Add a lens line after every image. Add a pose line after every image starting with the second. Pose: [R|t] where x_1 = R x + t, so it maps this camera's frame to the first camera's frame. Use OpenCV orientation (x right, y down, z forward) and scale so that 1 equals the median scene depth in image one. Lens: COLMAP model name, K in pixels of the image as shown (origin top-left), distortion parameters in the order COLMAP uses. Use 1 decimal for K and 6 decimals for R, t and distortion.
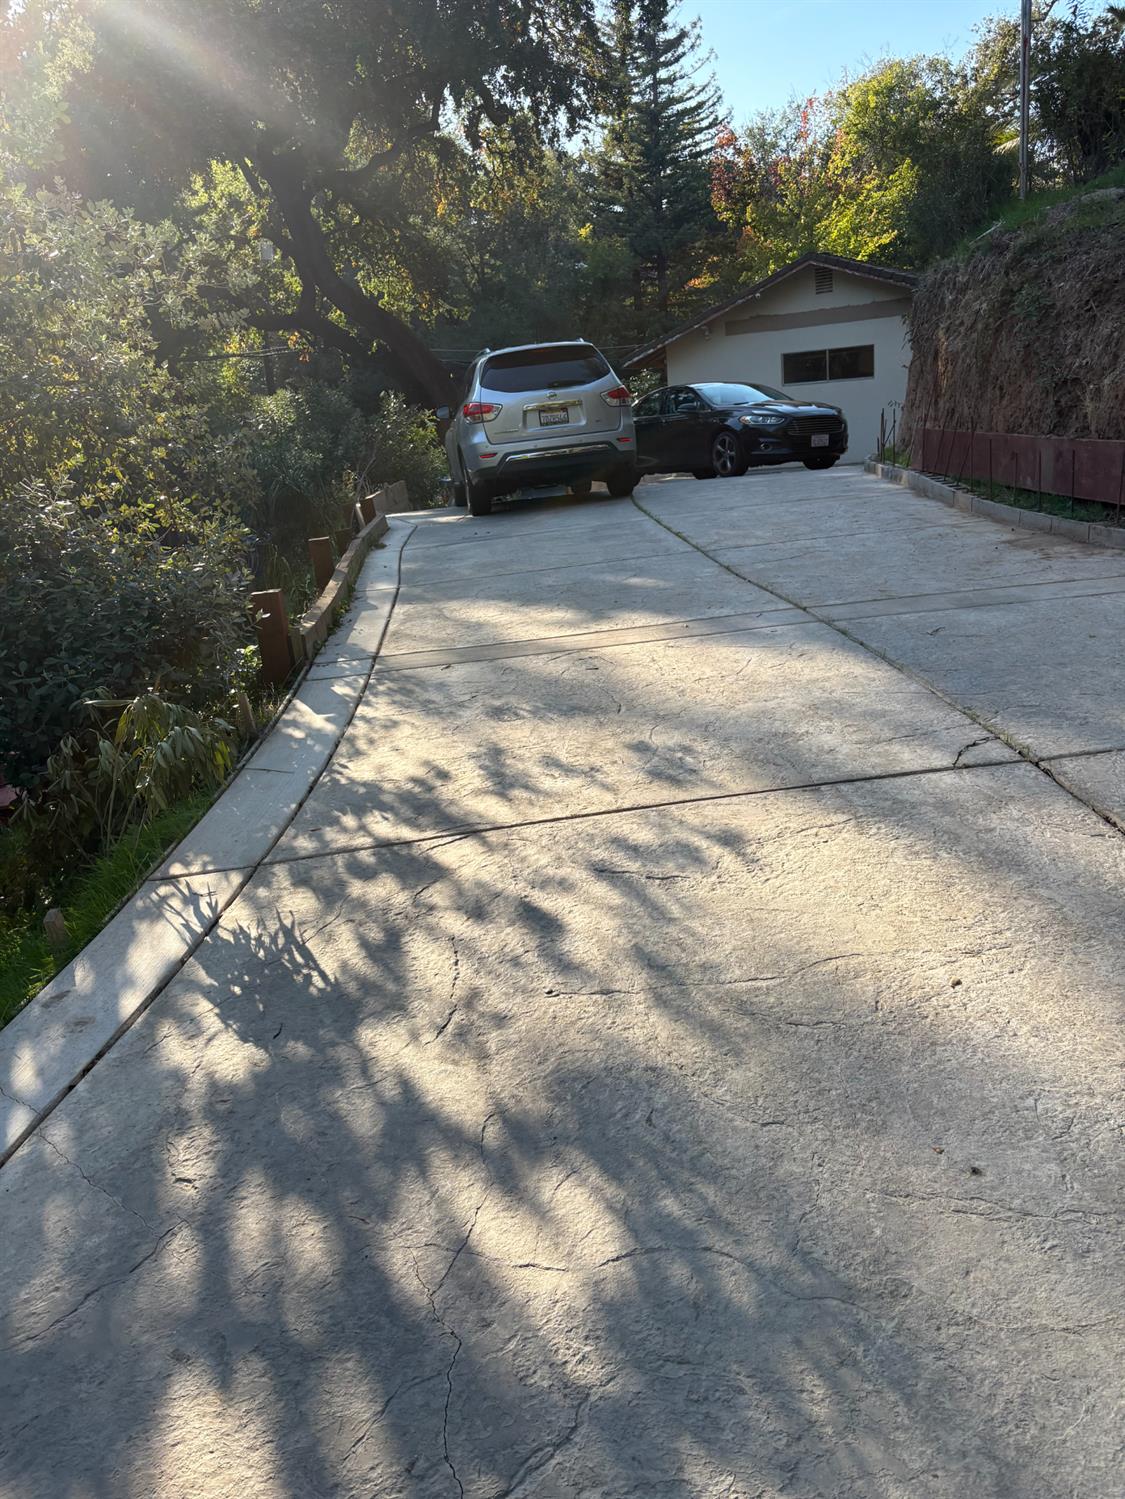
lens RADIAL K [[1135.6, 0, 586.2], [0, 1135.6, 788.8], [0, 0, 1]] dist [0.033990, -0.042303]
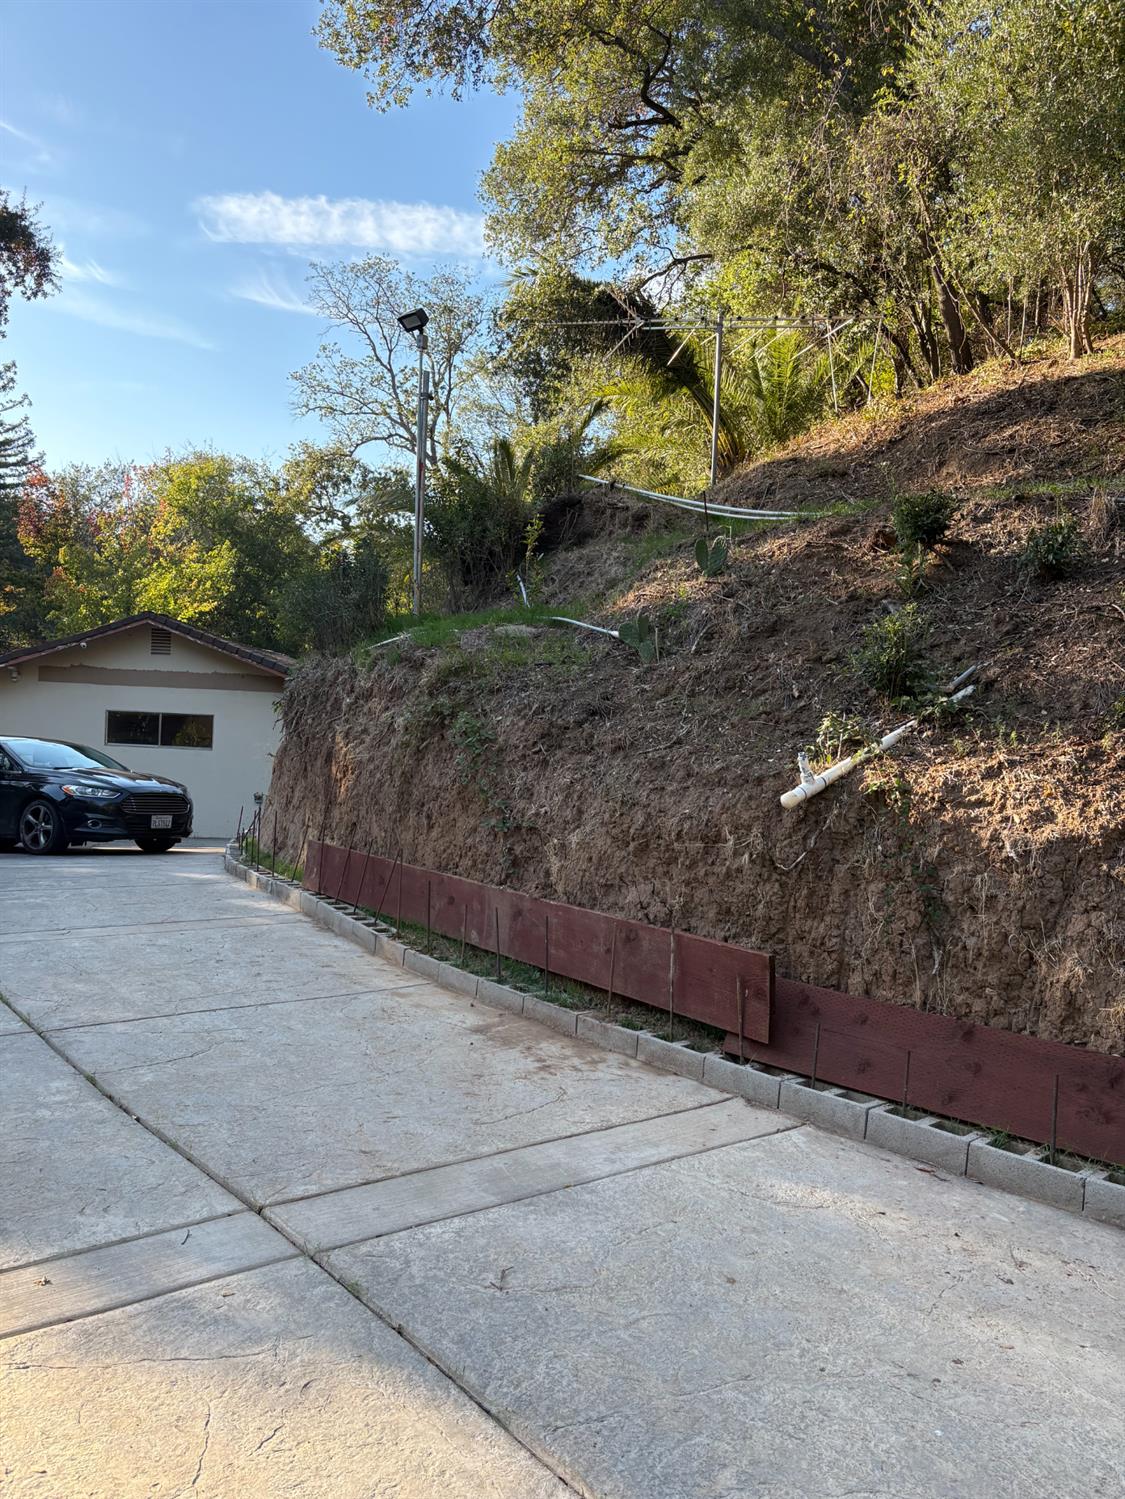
lens RADIAL K [[1135.6, 0, 567.2], [0, 1135.6, 757.9], [0, 0, 1]] dist [0.033990, -0.042303]
pose [[0.829716, 0.117821, 0.545609, -0.010887], [0.060149, 0.952905, -0.297244, -0.082151], [-0.554935, 0.279446, 0.783554, 0.162278]]
